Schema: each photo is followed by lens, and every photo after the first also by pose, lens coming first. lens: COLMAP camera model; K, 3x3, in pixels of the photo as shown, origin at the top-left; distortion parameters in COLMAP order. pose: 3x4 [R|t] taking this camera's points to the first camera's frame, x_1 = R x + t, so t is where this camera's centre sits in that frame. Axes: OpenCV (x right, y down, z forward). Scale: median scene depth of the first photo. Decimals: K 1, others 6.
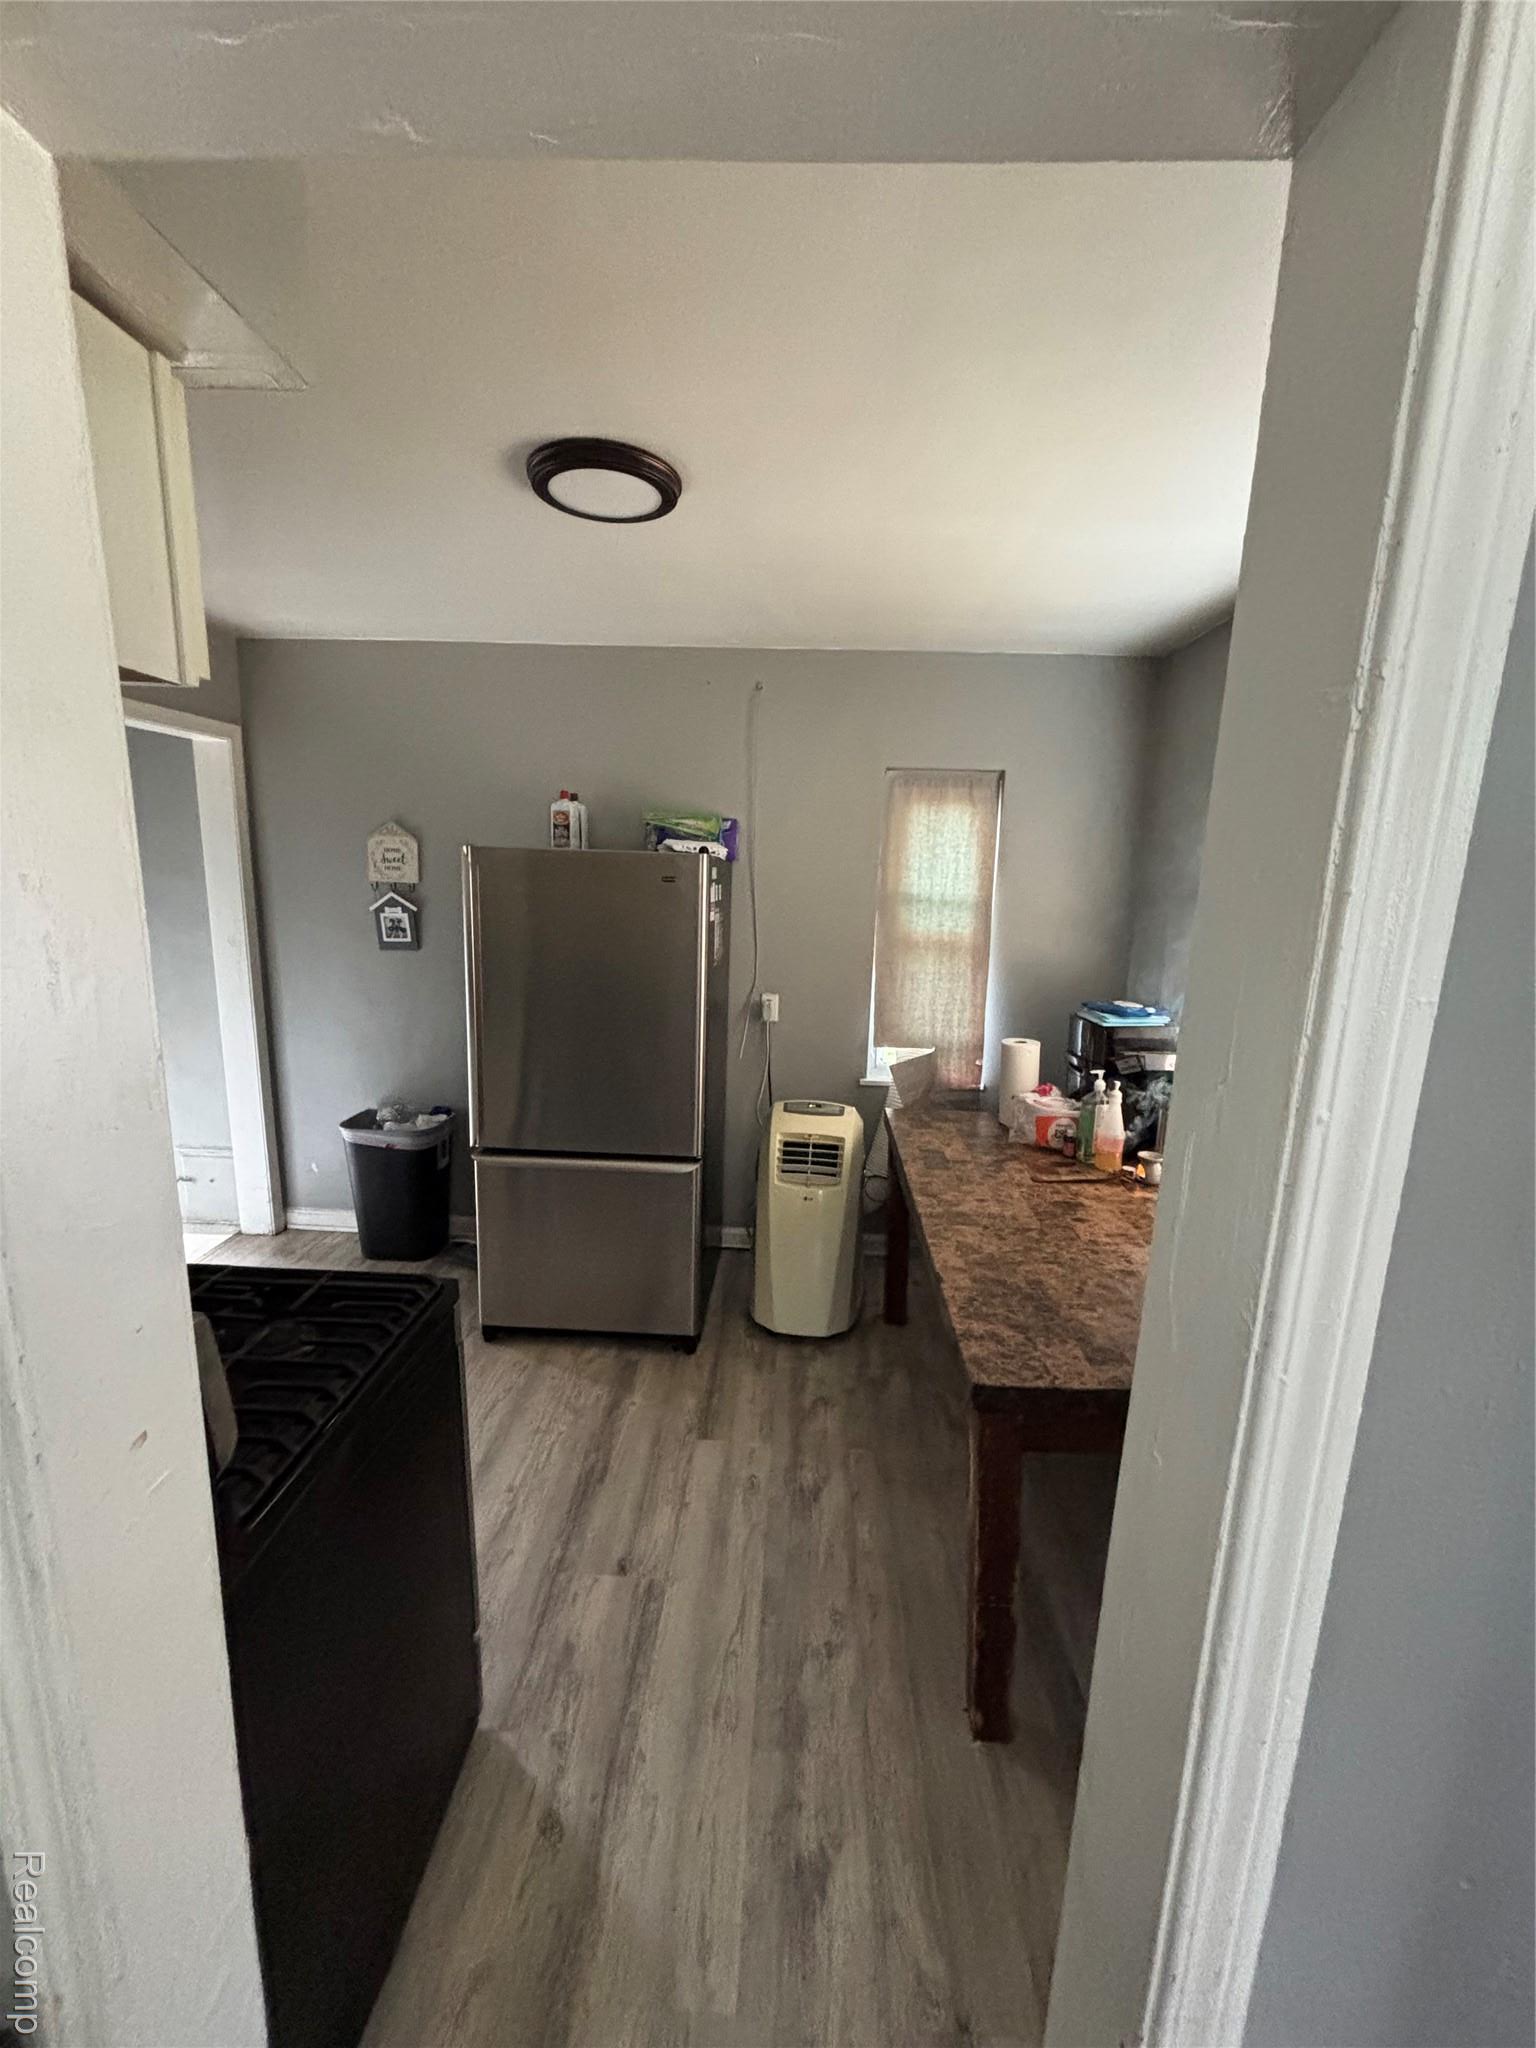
lens RADIAL K [[816.6, 0, 762.1], [0, 816.6, 1021.6], [0, 0, 1]] dist [0.001435, 0.000211]
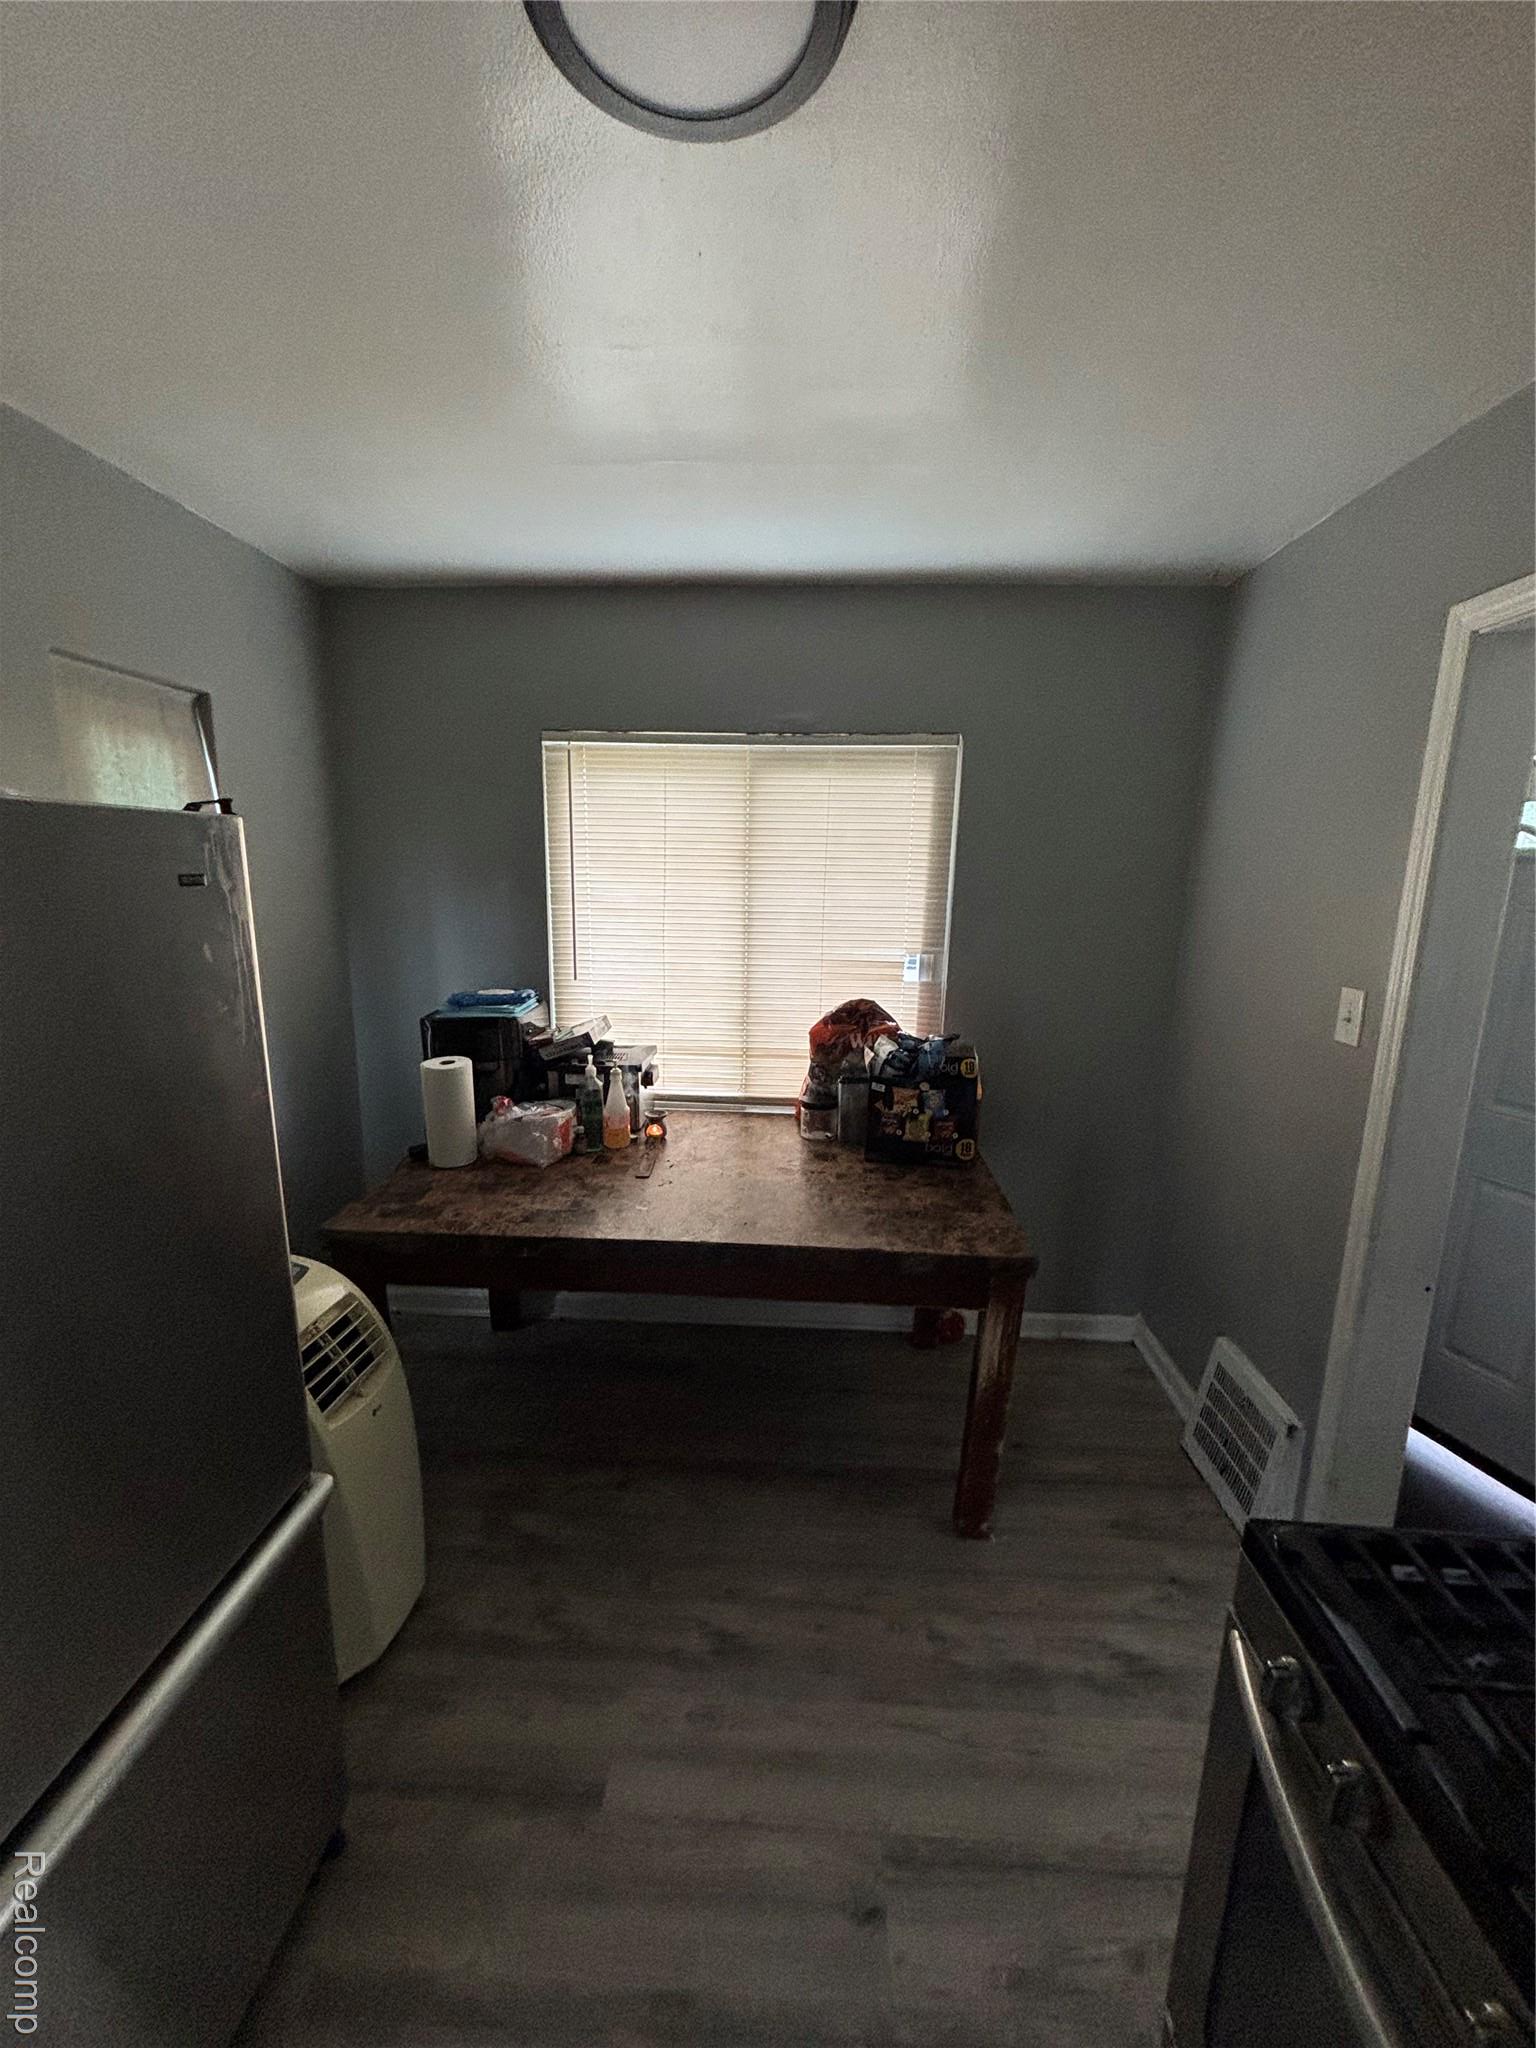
lens RADIAL K [[816.6, 0, 765.9], [0, 816.6, 1031.3], [0, 0, 1]] dist [0.001435, 0.000211]
pose [[0.006767, -0.220752, 0.975306, -0.603064], [0.170363, 0.961325, 0.216406, -0.164987], [-0.985358, 0.164692, 0.044113, 0.851117]]
